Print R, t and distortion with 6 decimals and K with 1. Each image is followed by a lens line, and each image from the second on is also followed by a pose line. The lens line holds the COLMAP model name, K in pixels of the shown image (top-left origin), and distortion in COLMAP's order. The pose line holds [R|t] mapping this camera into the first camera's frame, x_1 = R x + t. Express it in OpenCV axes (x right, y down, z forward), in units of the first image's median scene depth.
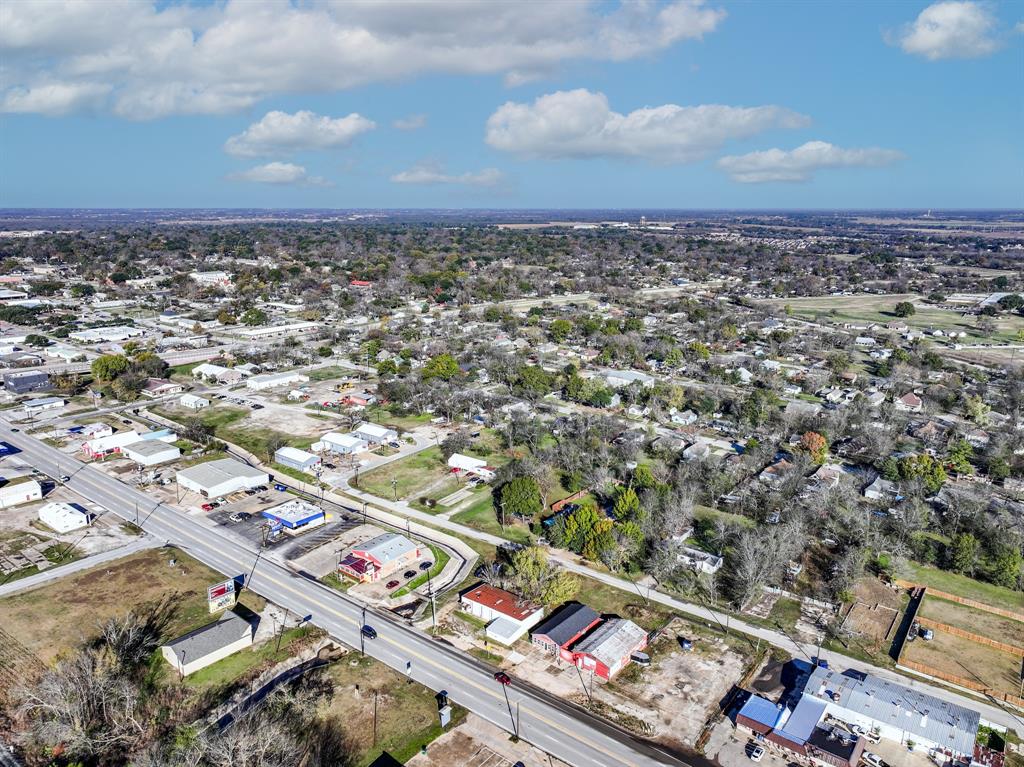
lens RADIAL K [[723.4, 0, 515.9], [0, 723.4, 379.1], [0, 0, 1]] dist [0.006125, 0.003382]
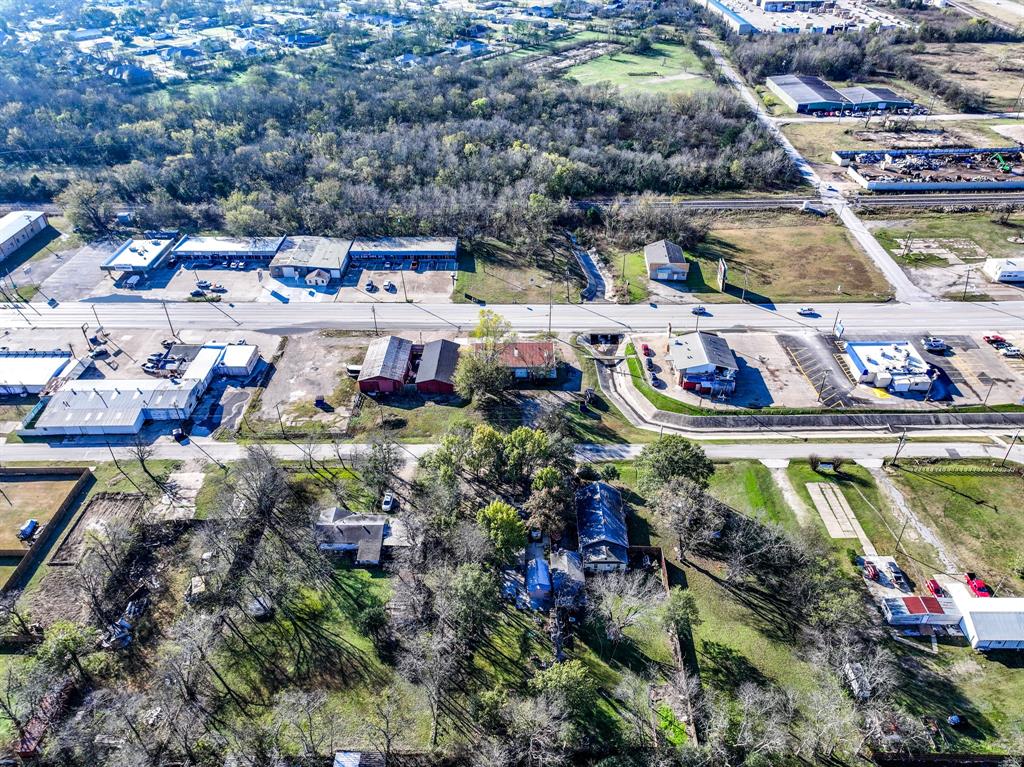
lens RADIAL K [[723.4, 0, 515.9], [0, 723.4, 379.1], [0, 0, 1]] dist [0.006125, 0.003382]
pose [[-0.791334, 0.356501, -0.496687, 0.381168], [-0.138343, 0.686915, 0.713449, -0.285876], [0.595527, 0.633289, -0.494259, 1.235622]]
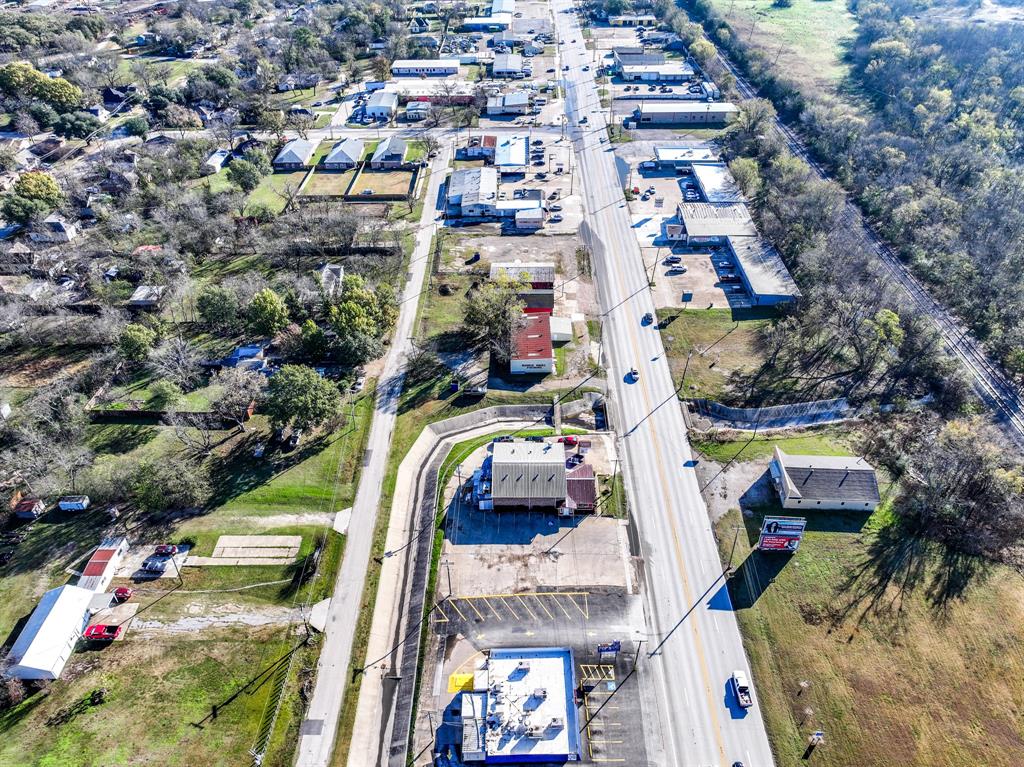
lens RADIAL K [[723.4, 0, 515.9], [0, 723.4, 379.1], [0, 0, 1]] dist [0.006125, 0.003382]
pose [[-0.606929, -0.481949, 0.631951, -0.513950], [0.196210, 0.679674, 0.706785, -0.259420], [-0.770155, 0.552964, -0.317950, 1.112744]]
